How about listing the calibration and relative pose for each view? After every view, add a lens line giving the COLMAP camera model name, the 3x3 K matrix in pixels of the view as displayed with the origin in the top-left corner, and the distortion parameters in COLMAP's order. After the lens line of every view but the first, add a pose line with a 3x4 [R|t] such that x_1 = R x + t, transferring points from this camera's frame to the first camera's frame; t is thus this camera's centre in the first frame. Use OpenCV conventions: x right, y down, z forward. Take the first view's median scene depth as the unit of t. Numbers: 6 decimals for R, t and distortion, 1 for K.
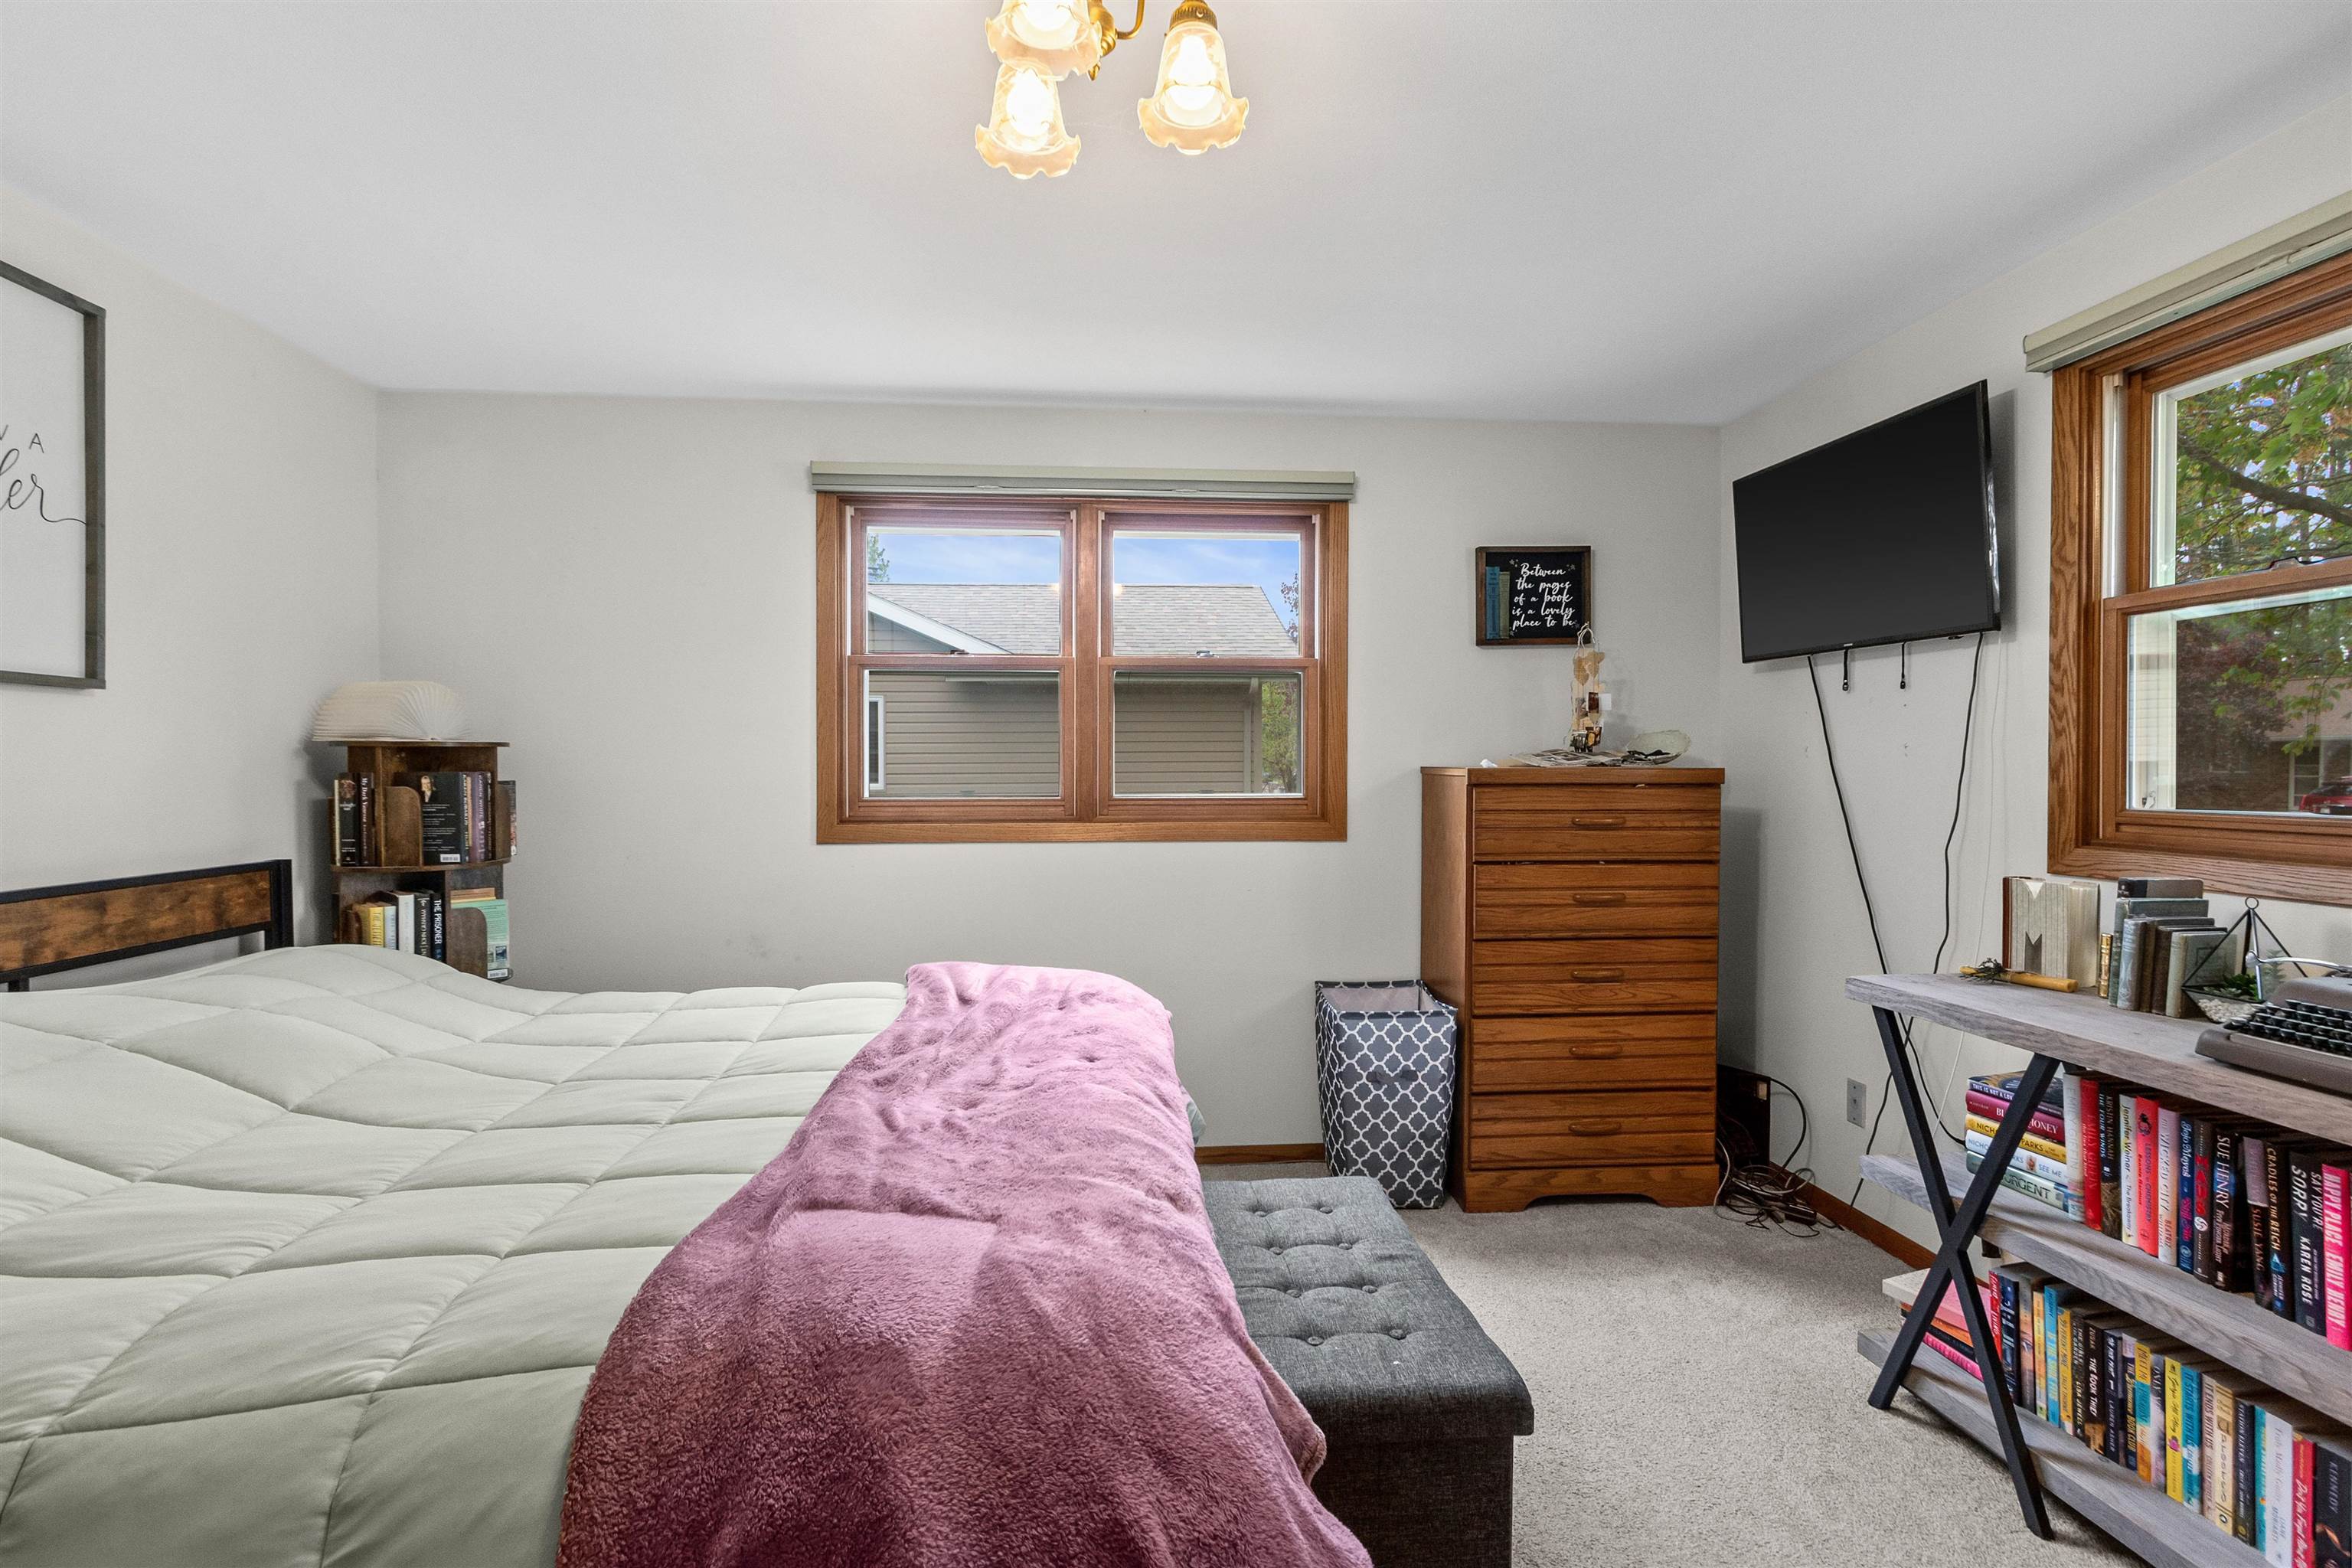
lens RADIAL K [[1143.0, 0, 1176.0], [0, 1143.0, 784.0], [0, 0, 1]] dist [0.004855, -0.000681]
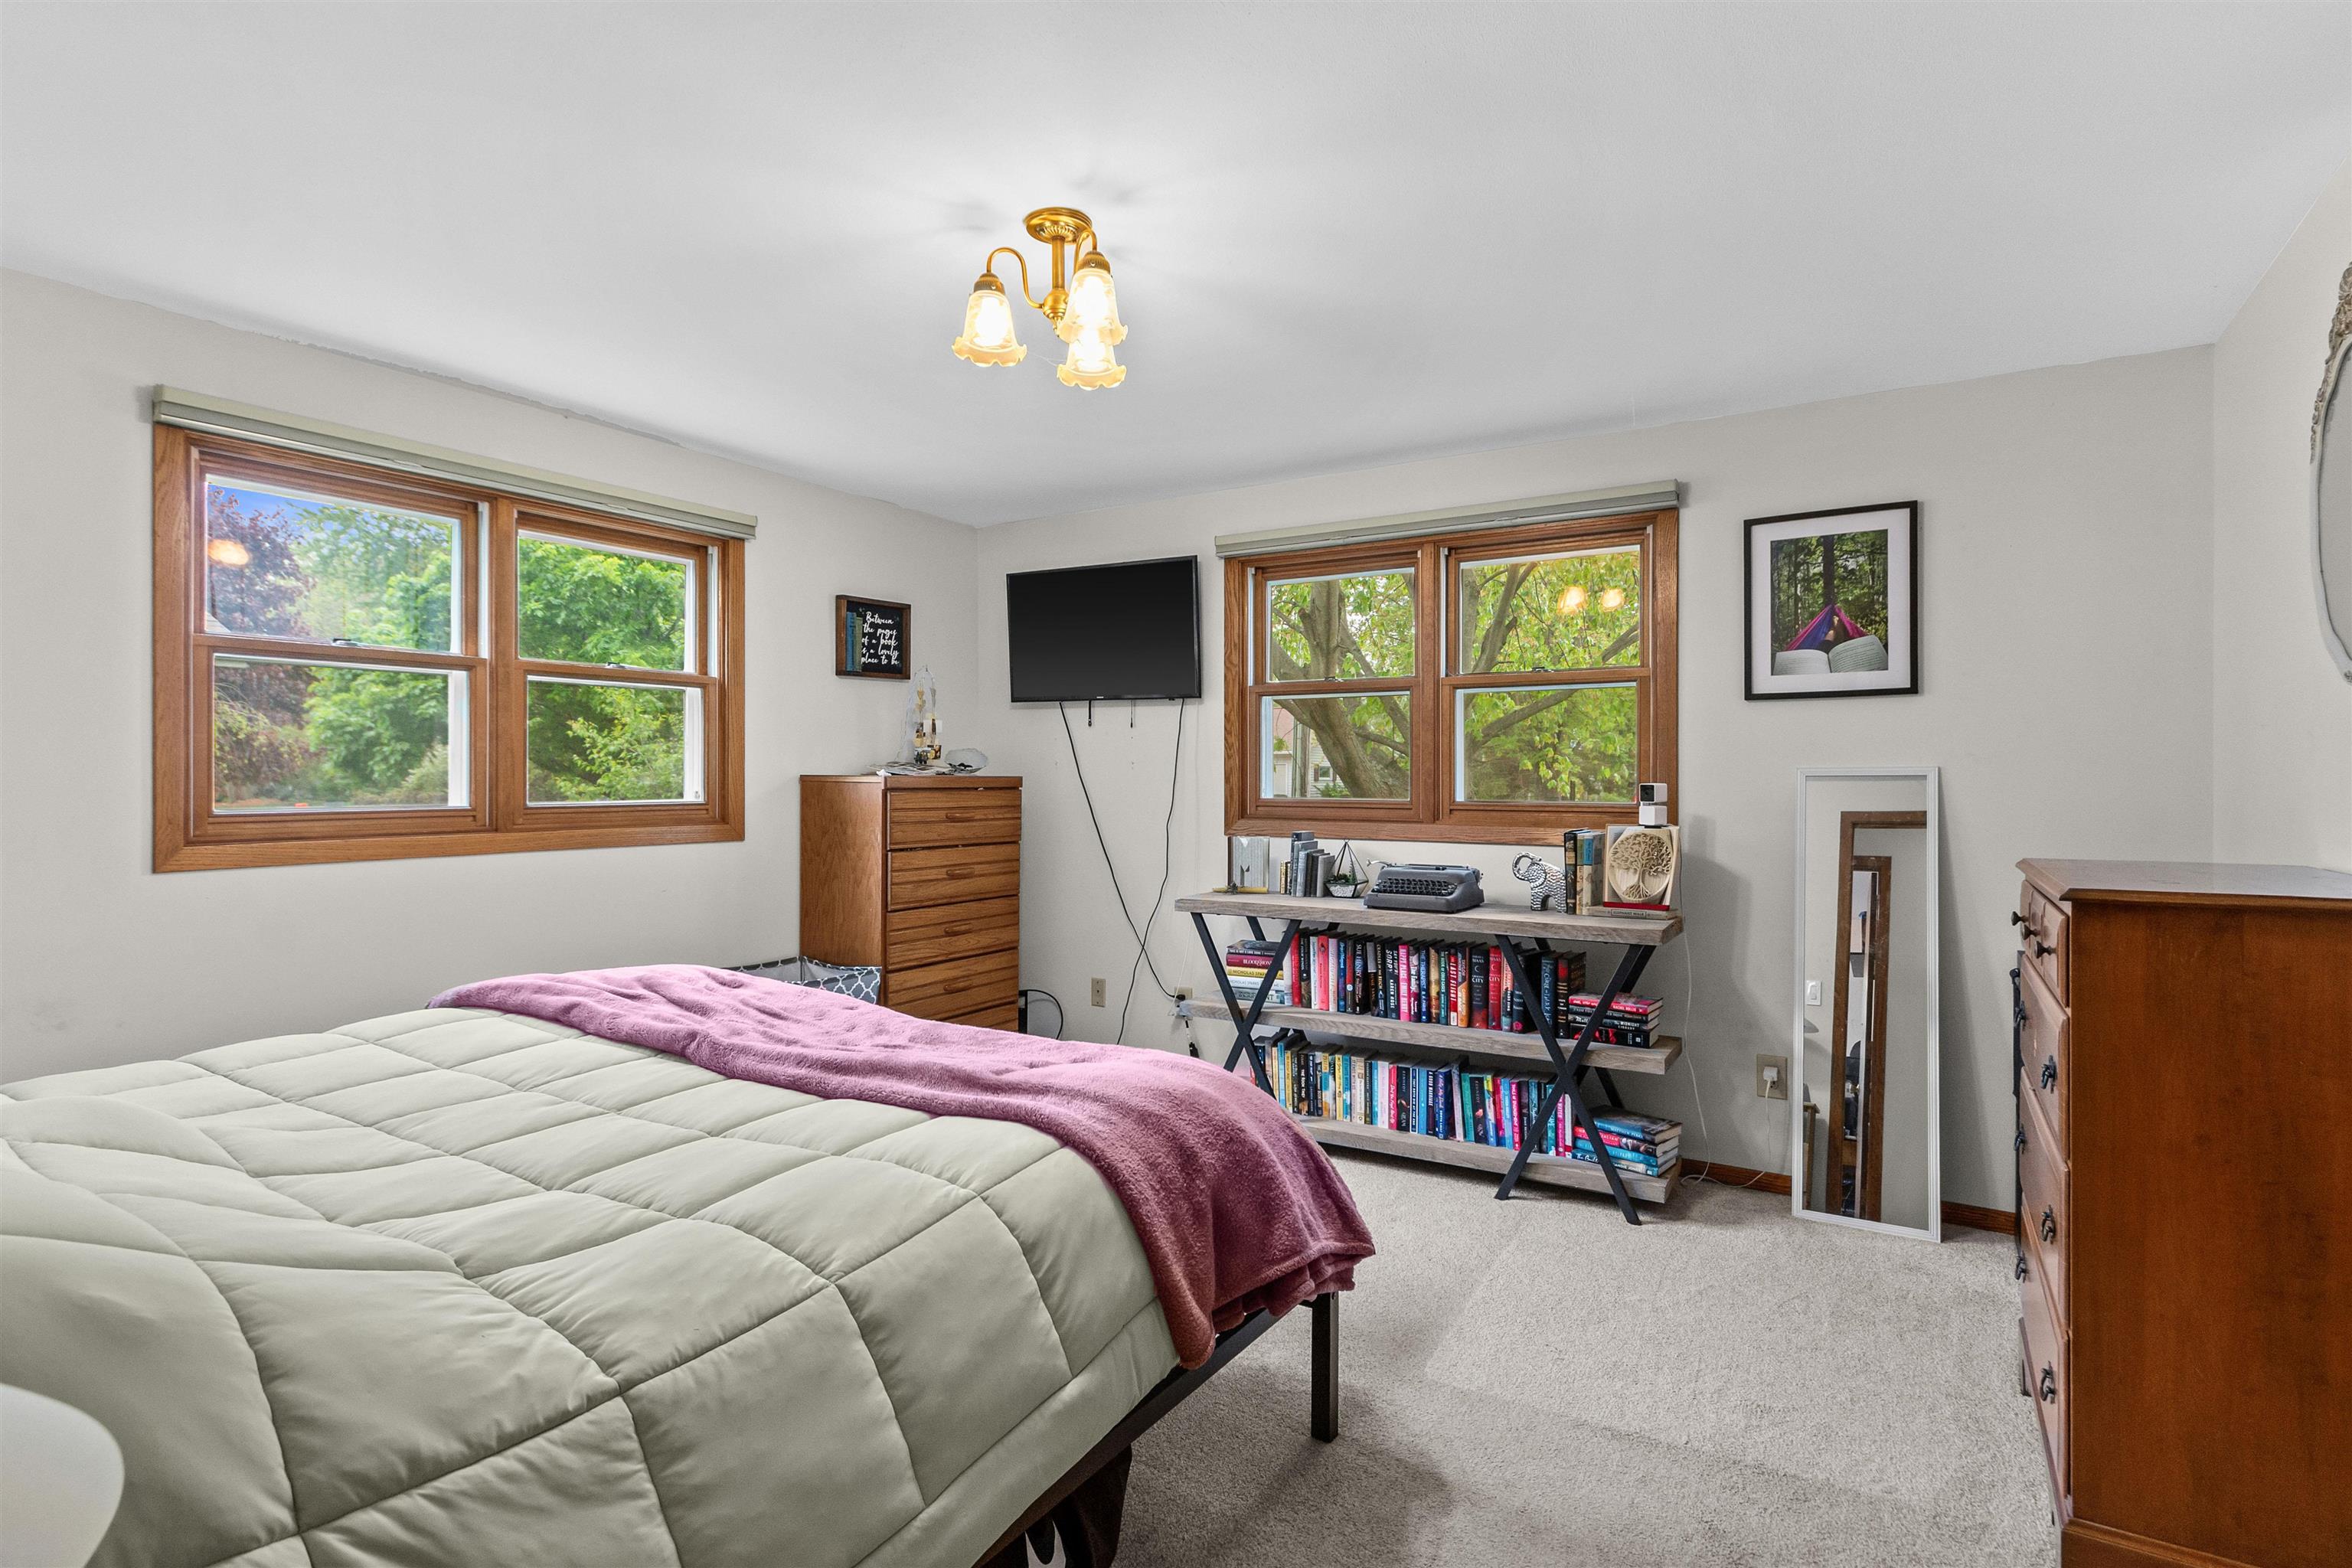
lens RADIAL K [[1163.2, 0, 1176.0], [0, 1163.2, 784.0], [0, 0, 1]] dist [-0.001230, -0.000597]
pose [[0.605809, -0.004393, 0.795598, -0.610449], [0.009864, 0.999949, -0.001990, 0.000700], [-0.795549, 0.009053, 0.605821, -0.041337]]
